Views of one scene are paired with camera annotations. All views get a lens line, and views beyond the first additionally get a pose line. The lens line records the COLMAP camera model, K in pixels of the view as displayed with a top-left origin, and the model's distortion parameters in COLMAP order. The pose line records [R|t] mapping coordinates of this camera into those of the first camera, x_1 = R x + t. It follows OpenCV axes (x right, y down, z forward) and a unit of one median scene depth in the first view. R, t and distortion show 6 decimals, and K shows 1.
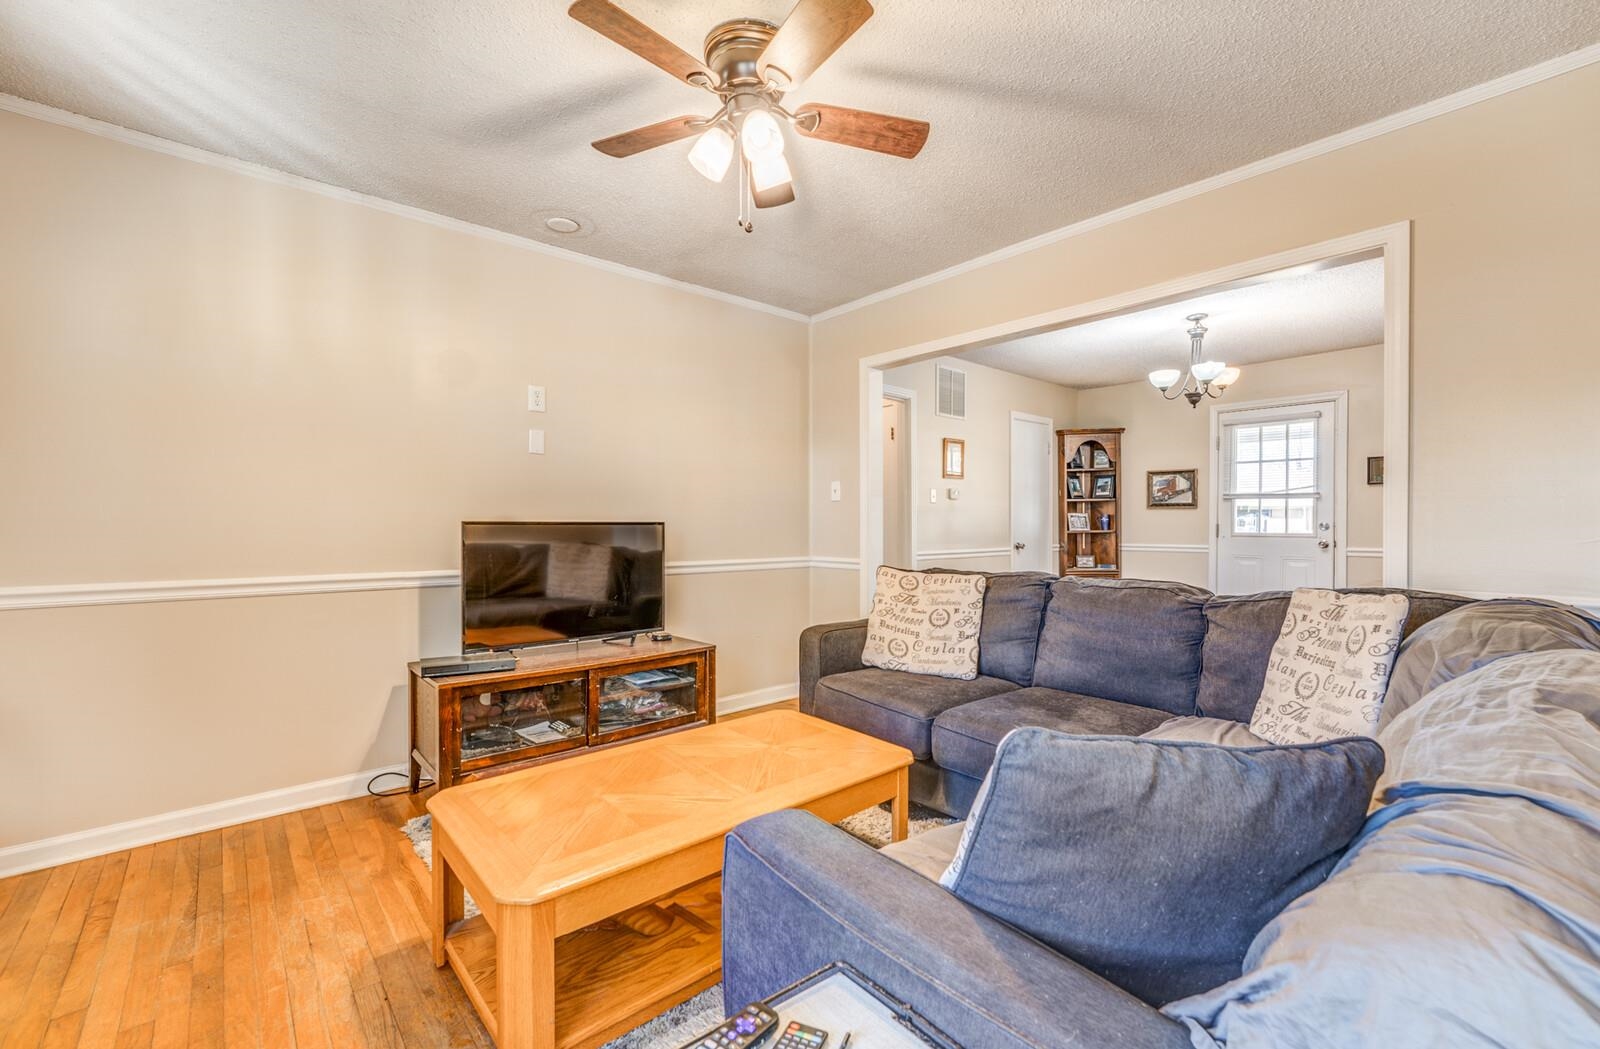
lens RADIAL K [[676.0, 0, 803.3], [0, 676.0, 527.1], [0, 0, 1]] dist [-0.002686, -0.000141]
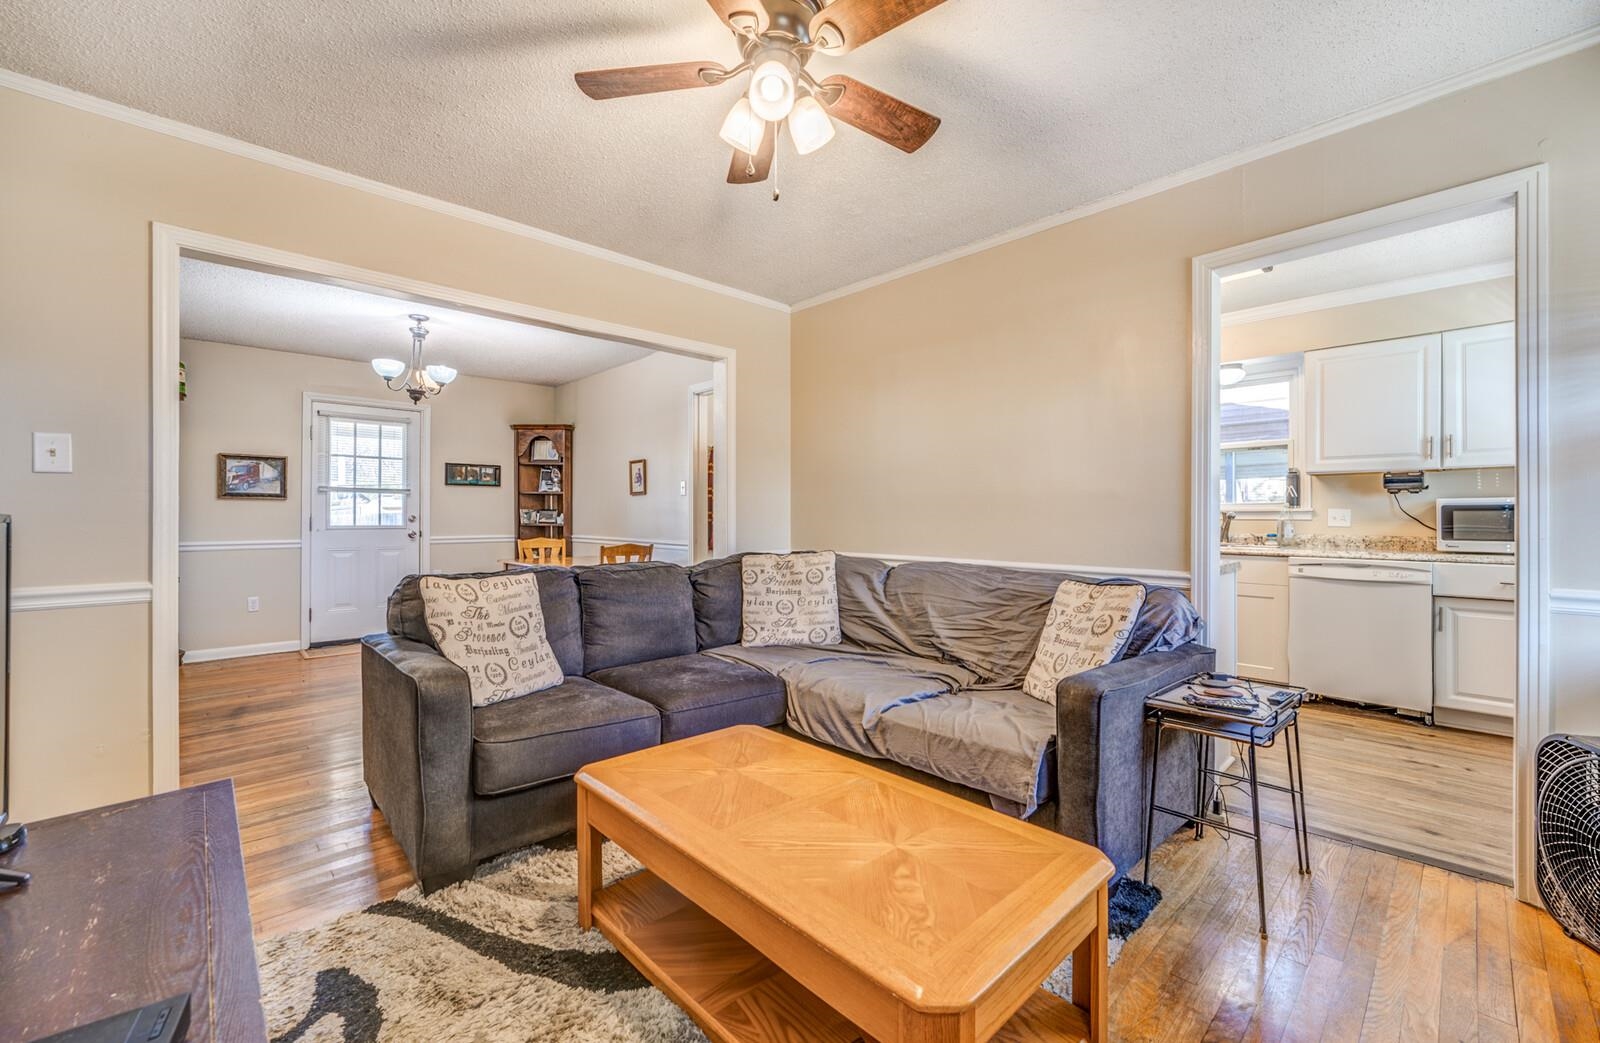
lens RADIAL K [[651.7, 0, 799.1], [0, 651.7, 510.7], [0, 0, 1]] dist [-0.001432, -0.000491]
pose [[-0.033914, 0.007098, 0.999400, -0.354014], [0.006192, 0.999957, -0.006892, -0.003156], [-0.999406, 0.005954, -0.033956, 0.369705]]
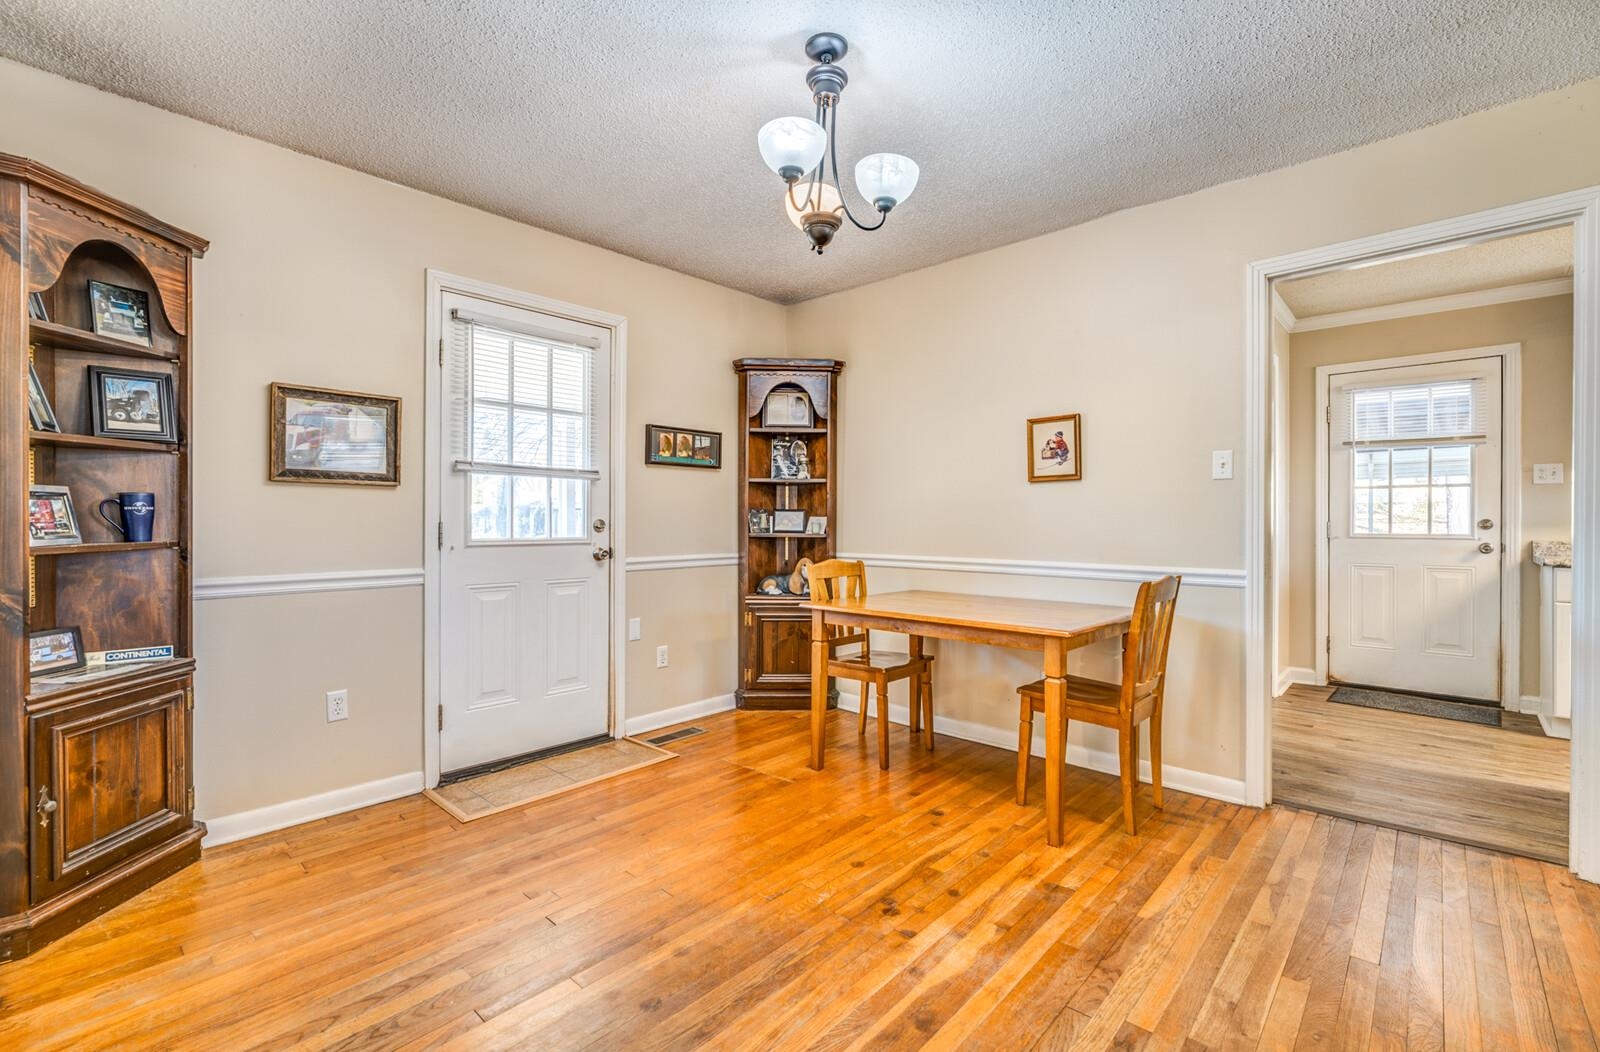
lens RADIAL K [[693.7, 0, 794.8], [0, 693.7, 519.8], [0, 0, 1]] dist [-0.009173, 0.002419]
pose [[-0.091065, -0.000554, 0.995845, 0.114675], [0.006233, 0.999980, 0.001127, -0.005787], [-0.995825, 0.006310, -0.091060, 0.859676]]
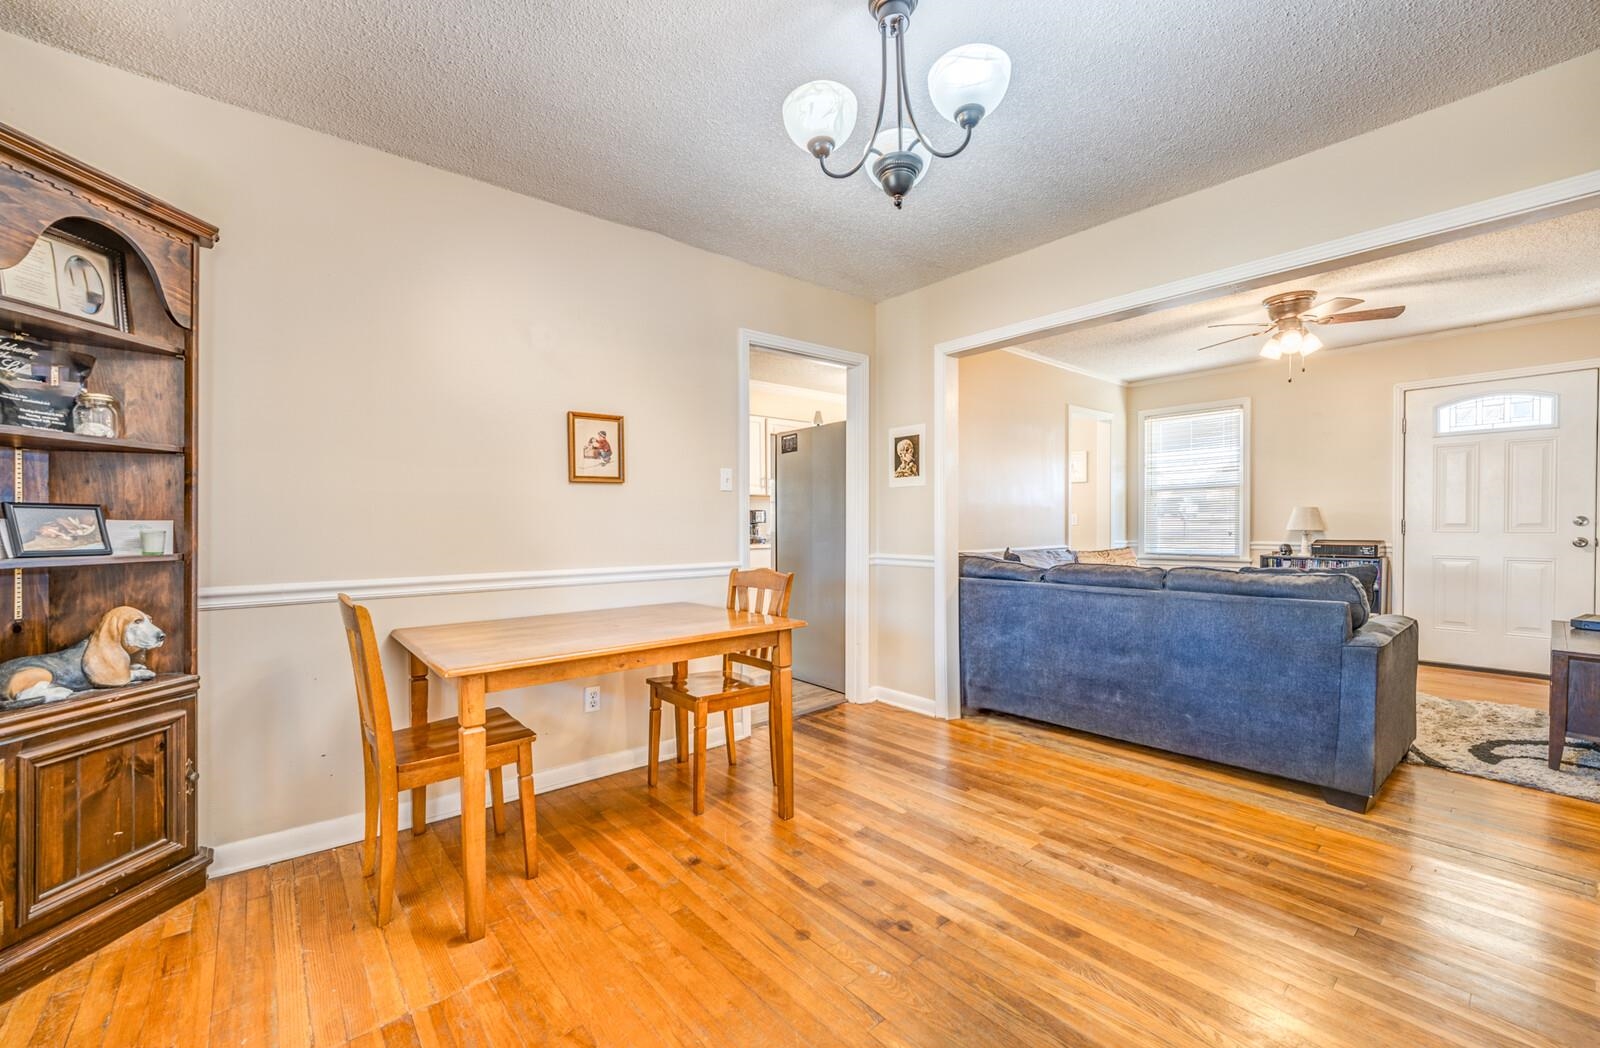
lens RADIAL K [[651.7, 0, 796.2], [0, 651.7, 522.6], [0, 0, 1]] dist [-0.001432, -0.000491]
pose [[-0.999342, 0.004012, 0.036054, 0.500610], [0.004424, 0.999926, 0.011357, -0.009722], [-0.036006, 0.011509, -0.999285, 1.102355]]
